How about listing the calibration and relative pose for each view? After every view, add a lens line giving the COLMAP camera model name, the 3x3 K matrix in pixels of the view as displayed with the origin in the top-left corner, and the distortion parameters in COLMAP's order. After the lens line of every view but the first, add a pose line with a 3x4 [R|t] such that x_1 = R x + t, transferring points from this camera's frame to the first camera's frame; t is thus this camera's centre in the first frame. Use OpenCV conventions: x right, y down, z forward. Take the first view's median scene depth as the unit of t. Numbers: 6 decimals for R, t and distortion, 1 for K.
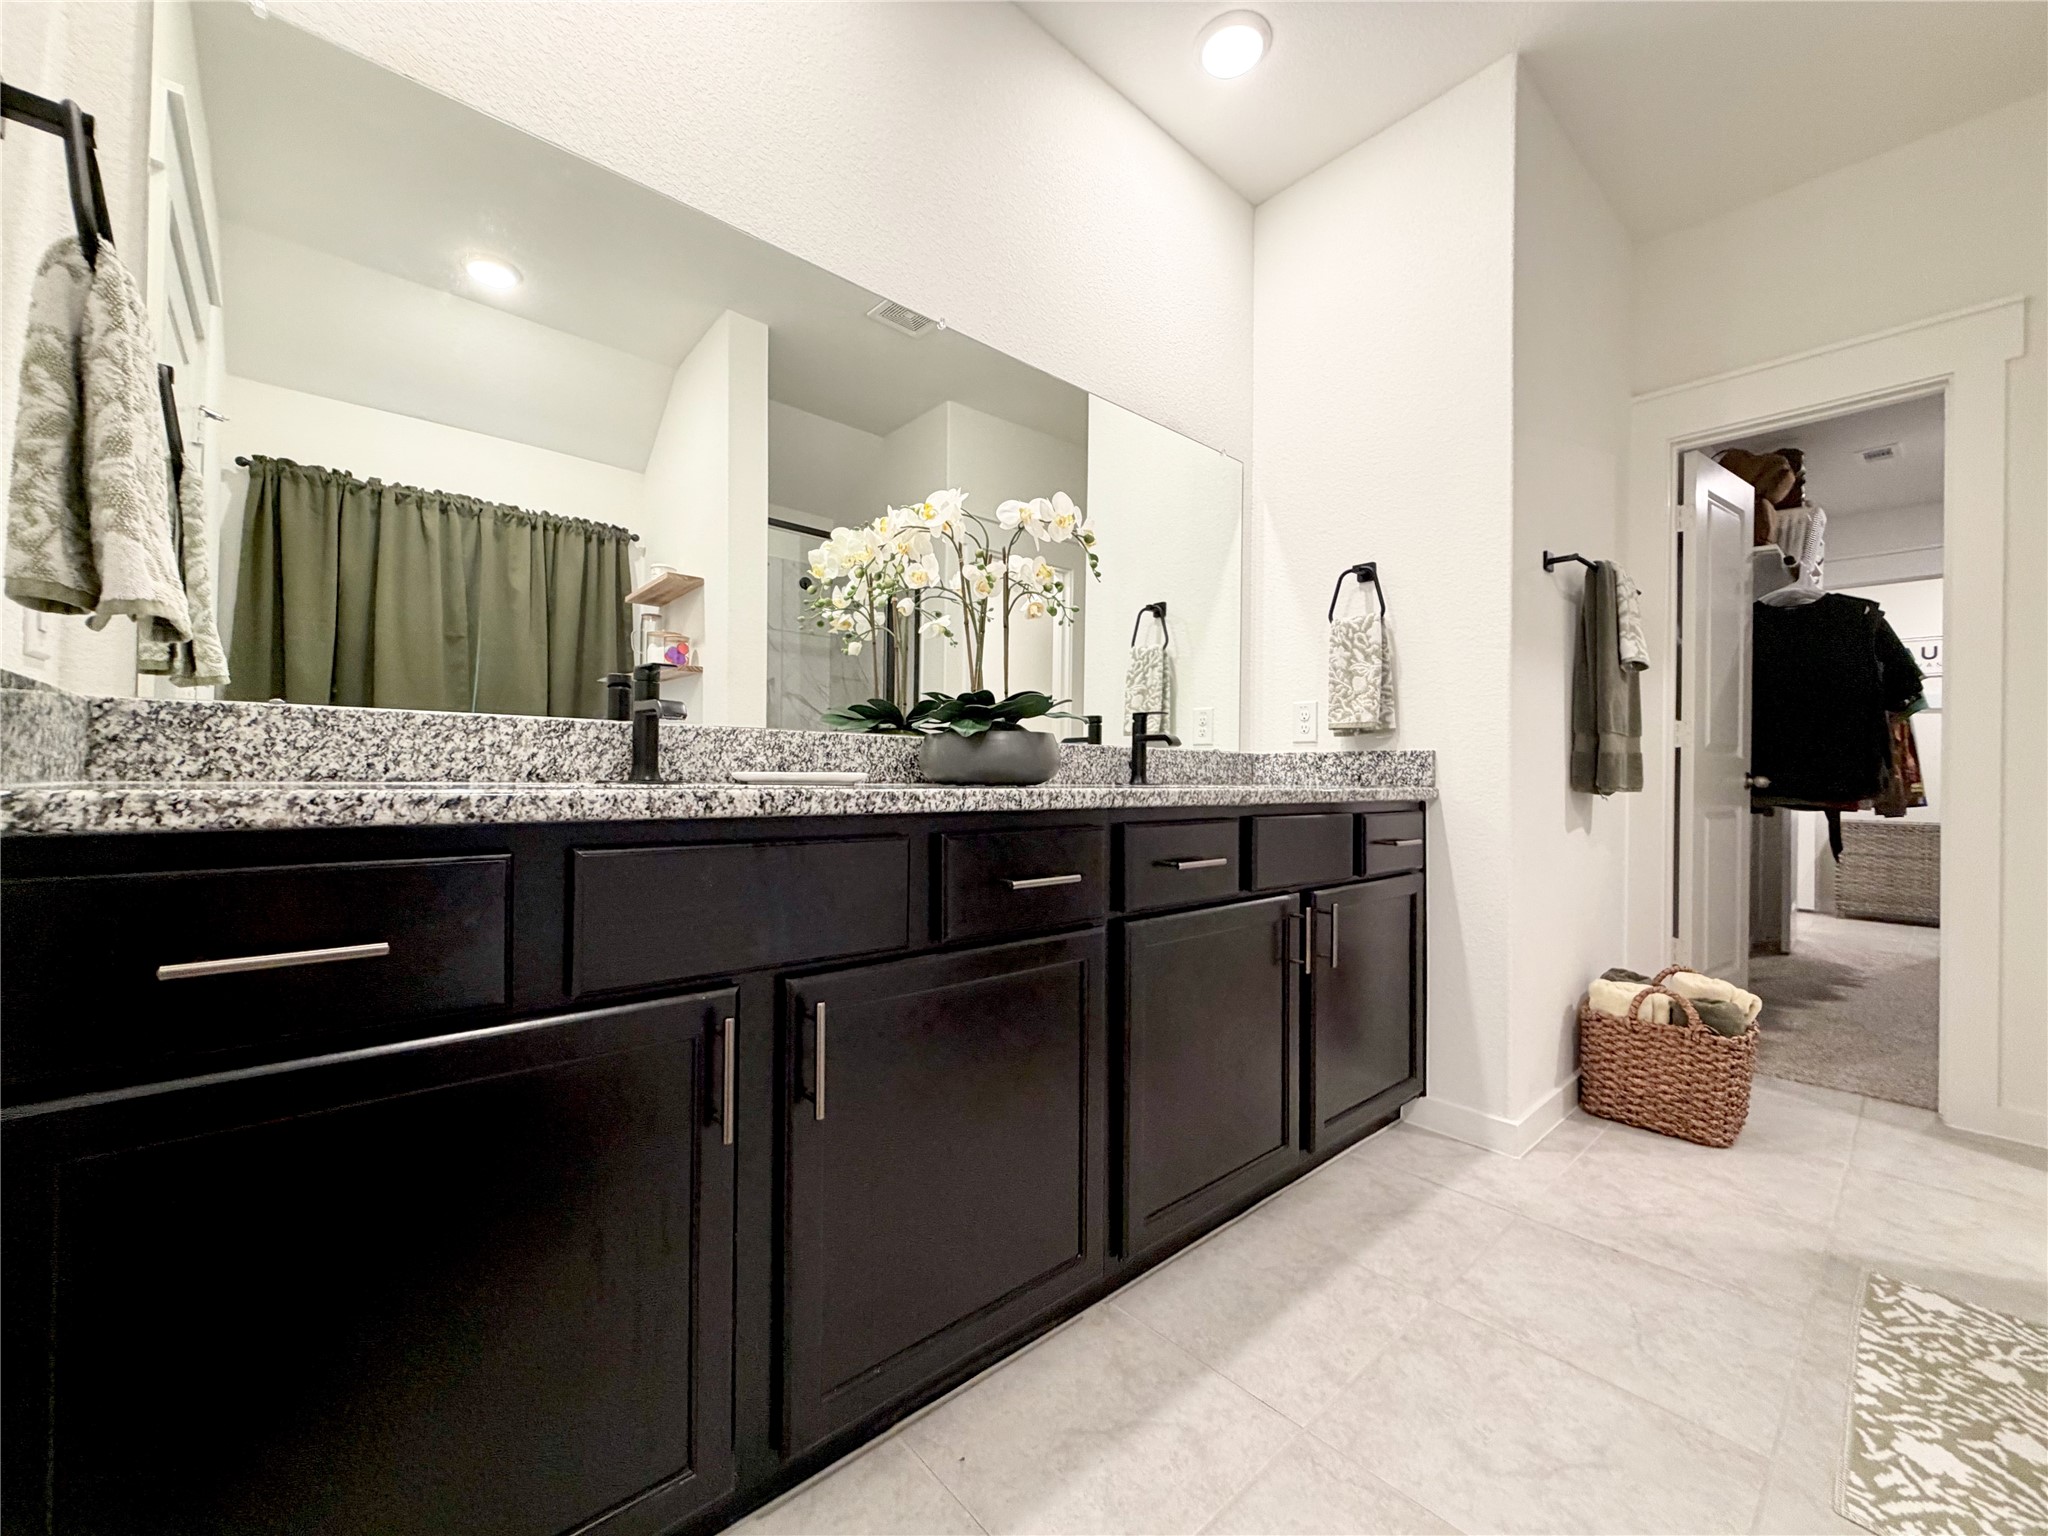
lens RADIAL K [[815.1, 0, 1023.6], [0, 815.1, 776.3], [0, 0, 1]] dist [0.000726, -0.000064]
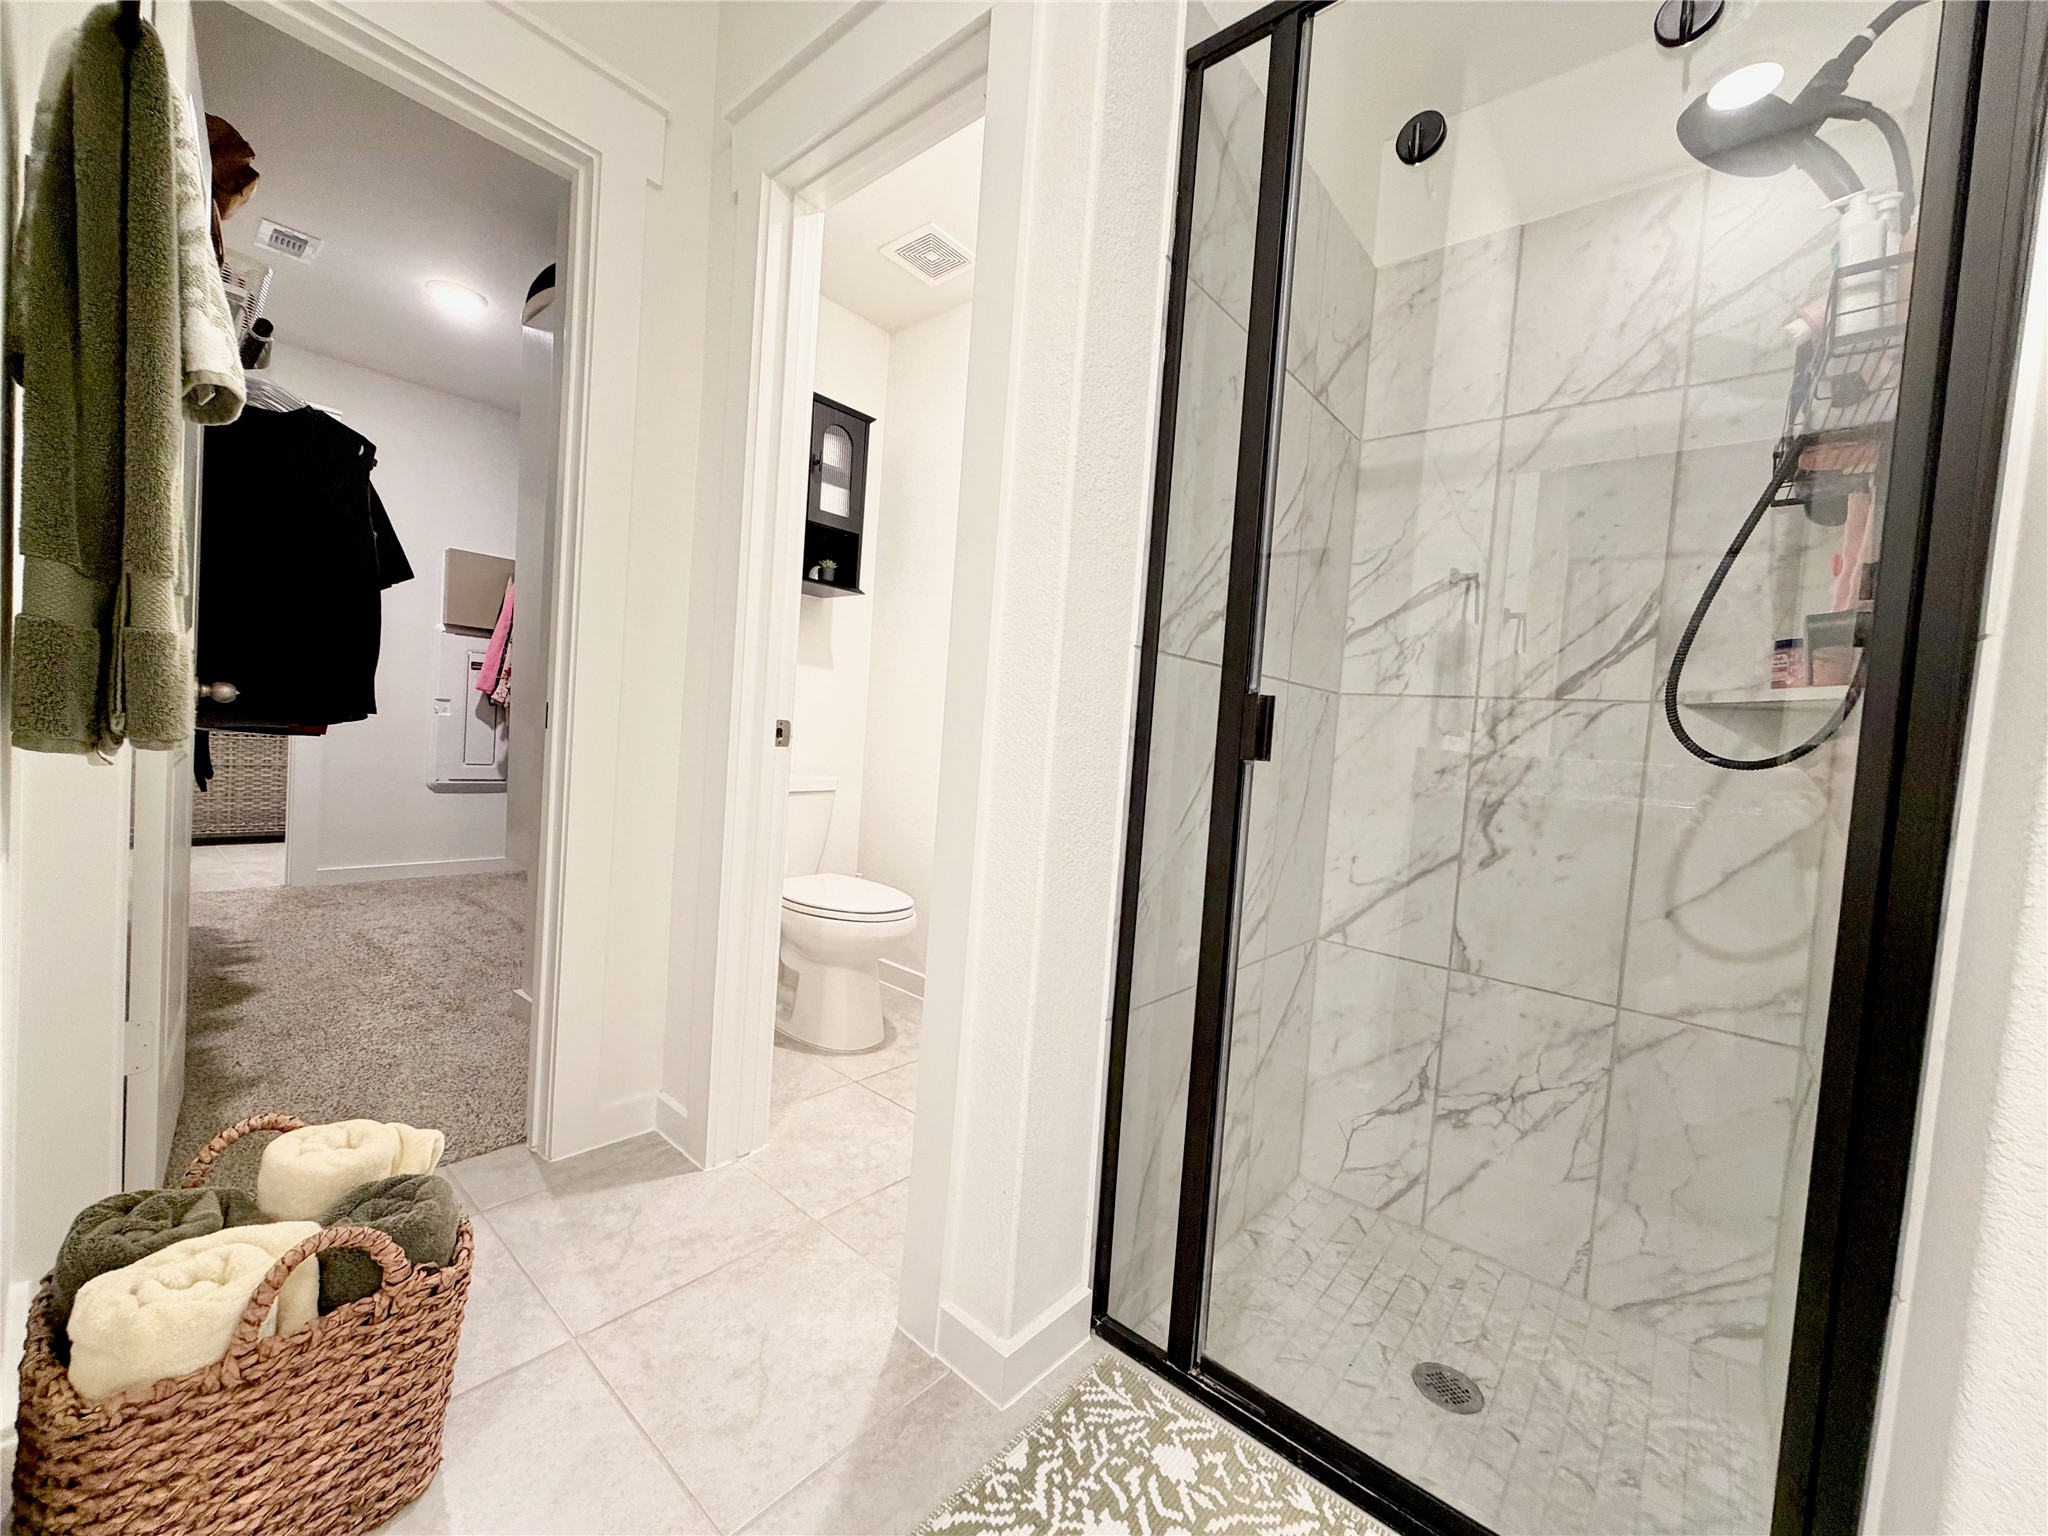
lens RADIAL K [[815.1, 0, 1029.4], [0, 815.1, 762.3], [0, 0, 1]] dist [0.000726, -0.000064]
pose [[-0.141175, -0.061592, 0.988067, 0.344145], [-0.074669, 0.995882, 0.051410, -0.024202], [-0.987165, -0.066521, -0.145193, 0.726205]]
